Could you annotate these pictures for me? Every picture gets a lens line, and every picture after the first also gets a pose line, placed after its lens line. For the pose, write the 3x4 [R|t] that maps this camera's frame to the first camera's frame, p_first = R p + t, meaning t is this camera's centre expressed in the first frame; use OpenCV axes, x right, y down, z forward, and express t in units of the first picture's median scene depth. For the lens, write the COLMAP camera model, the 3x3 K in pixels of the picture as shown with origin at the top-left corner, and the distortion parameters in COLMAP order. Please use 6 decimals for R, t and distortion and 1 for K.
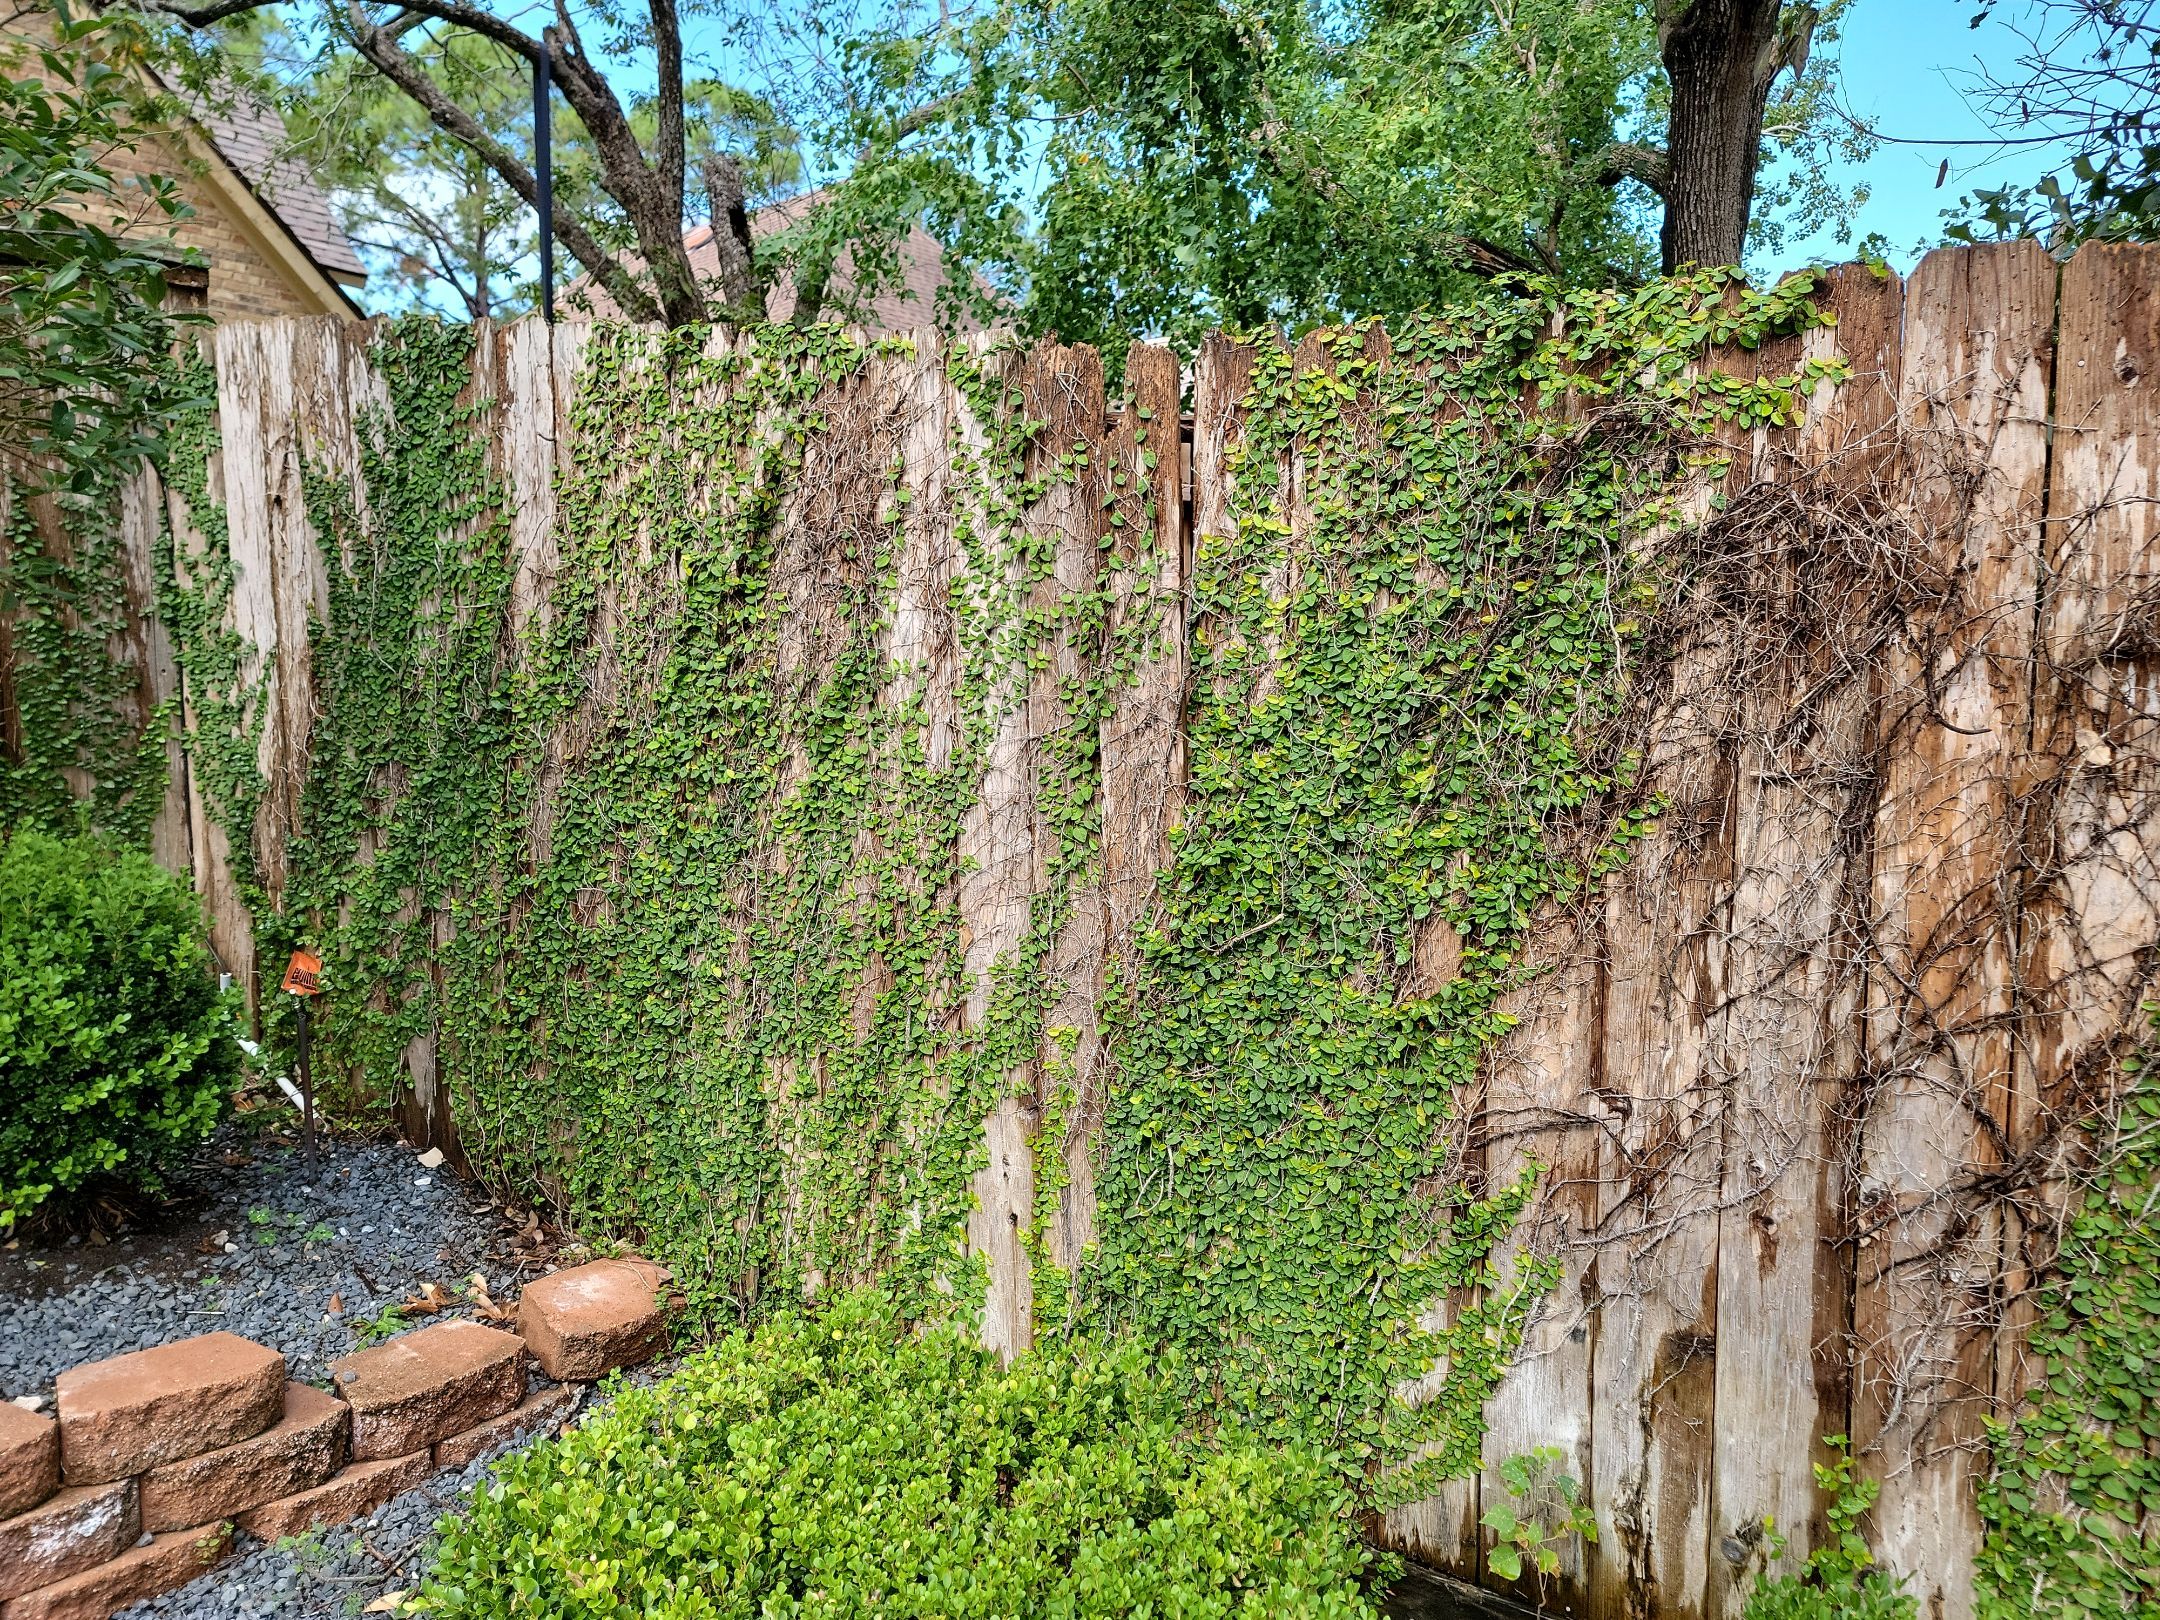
lens RADIAL K [[1495.0, 0, 1080.0], [0, 1495.0, 810.0], [0, 0, 1]] dist [0.082017, -0.068961]
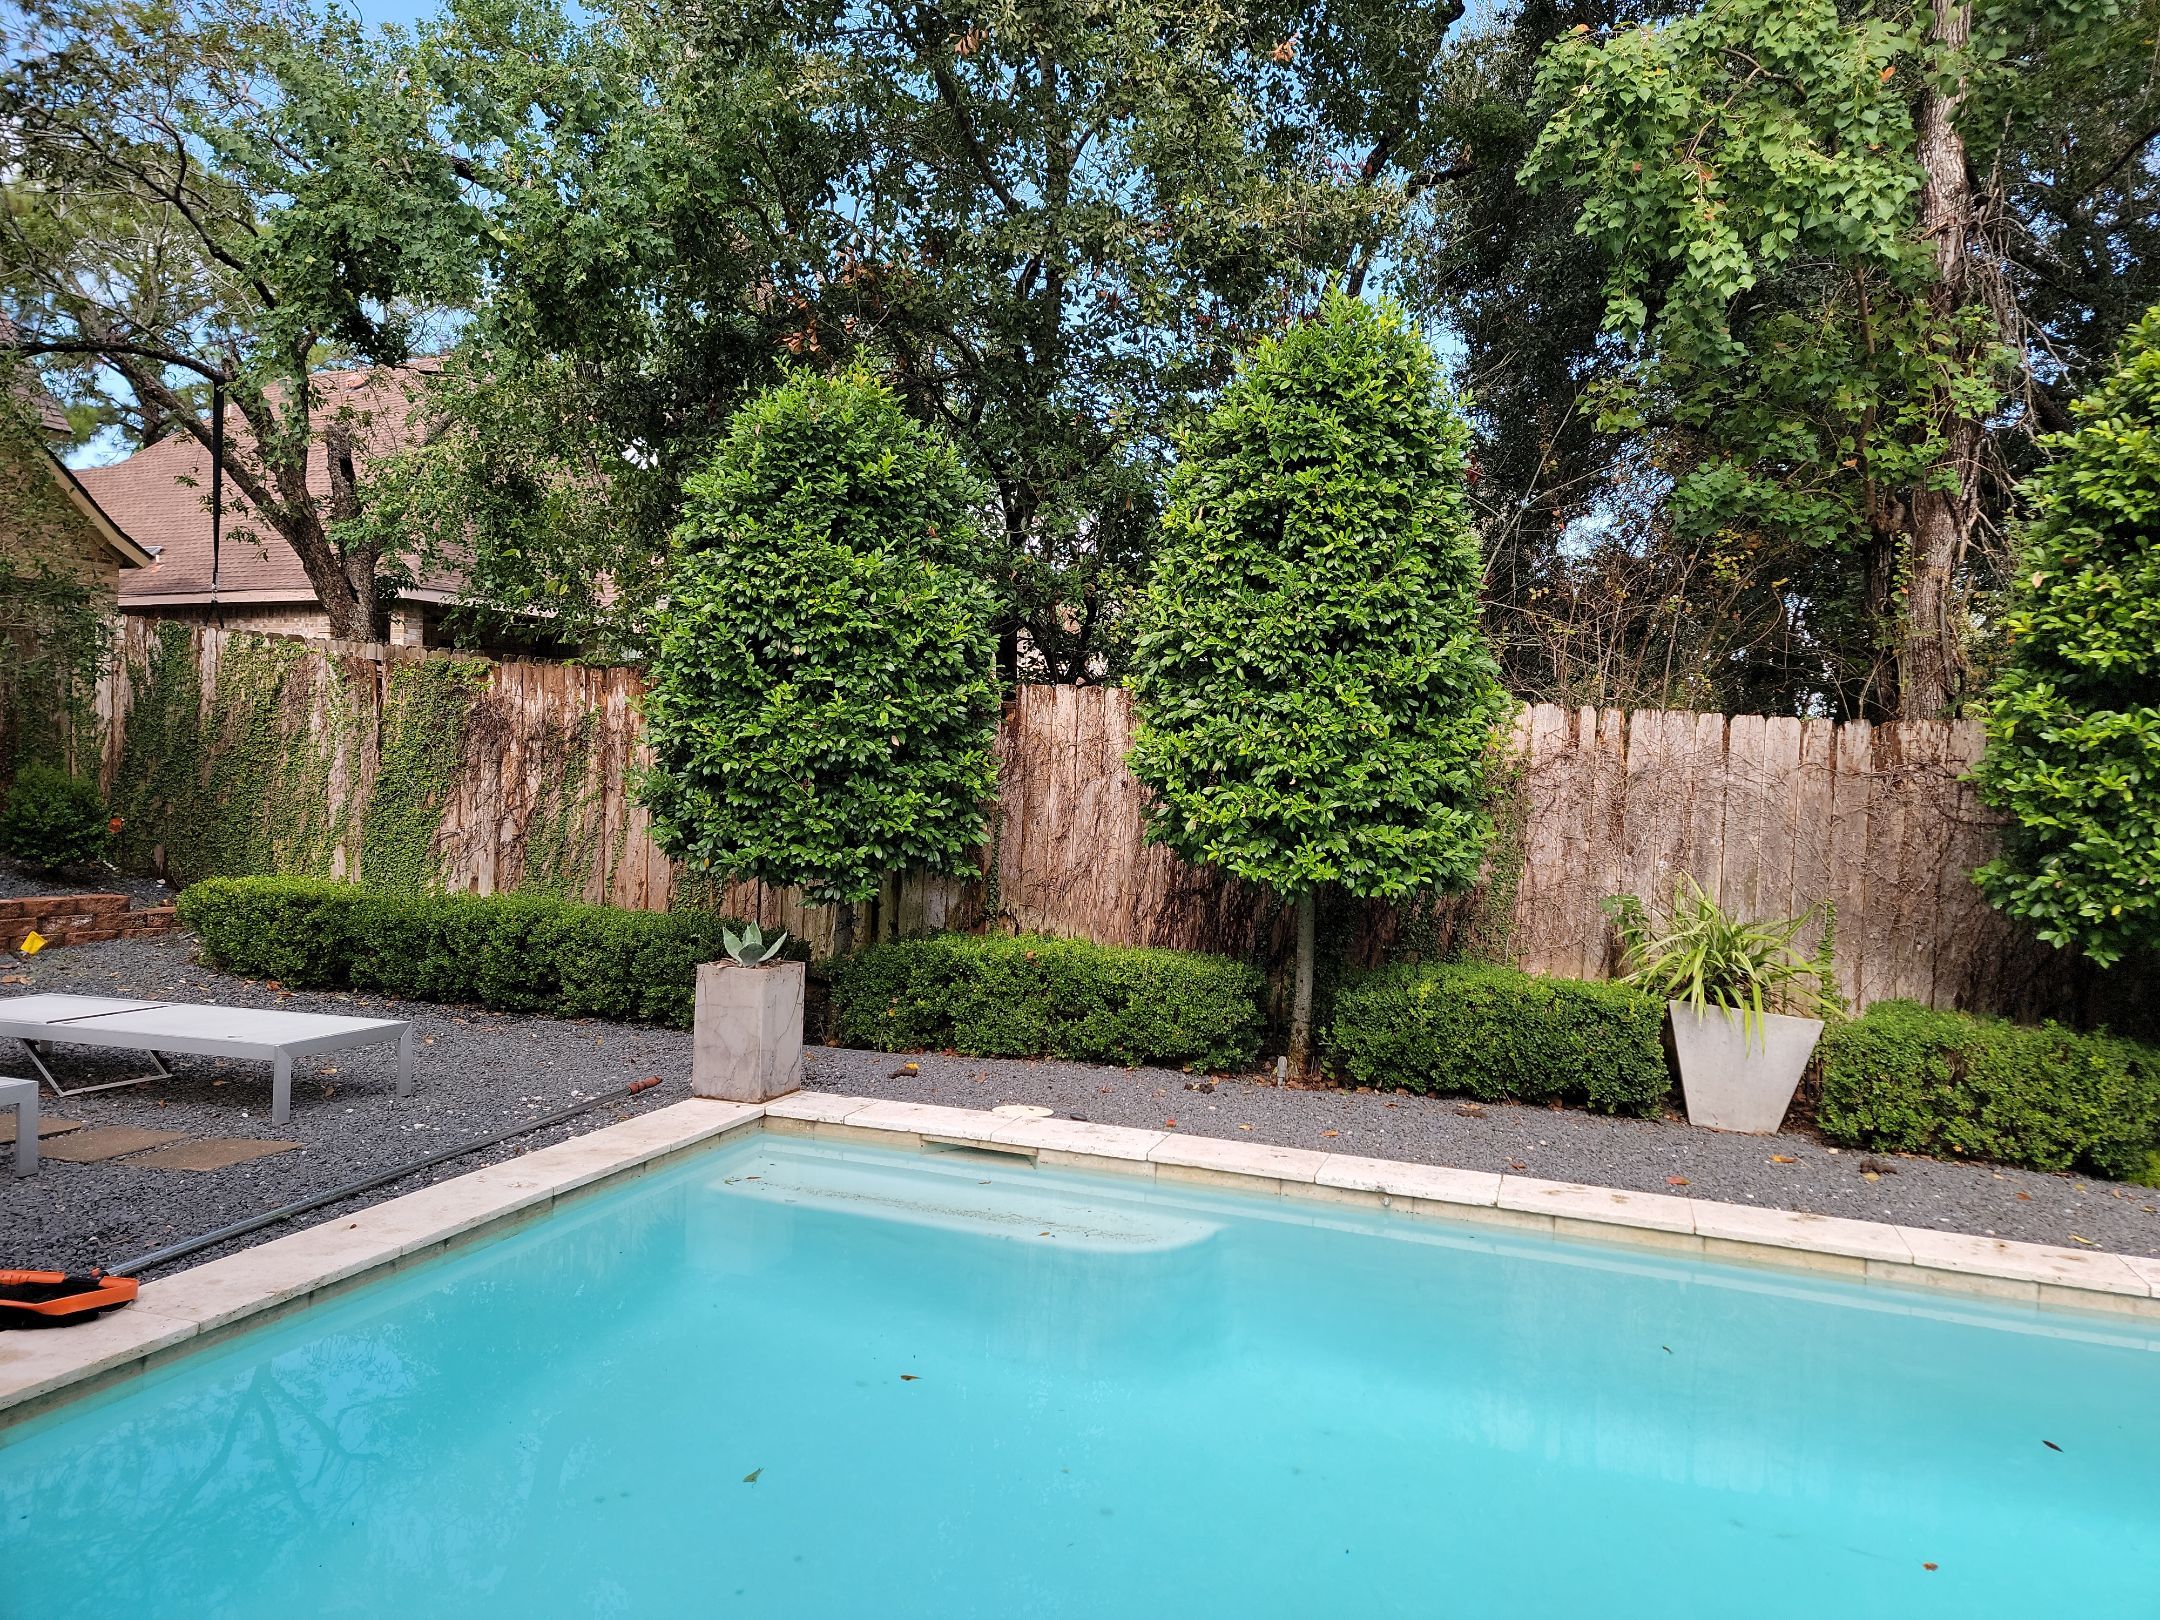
lens RADIAL K [[1472.9, 0, 1081.3], [0, 1472.9, 802.8], [0, 0, 1]] dist [0.107628, -0.077192]
pose [[0.981296, 0.027083, 0.190588, 1.113990], [-0.016370, 0.998208, -0.057564, 0.286263], [-0.191806, 0.053368, 0.979981, -3.252287]]
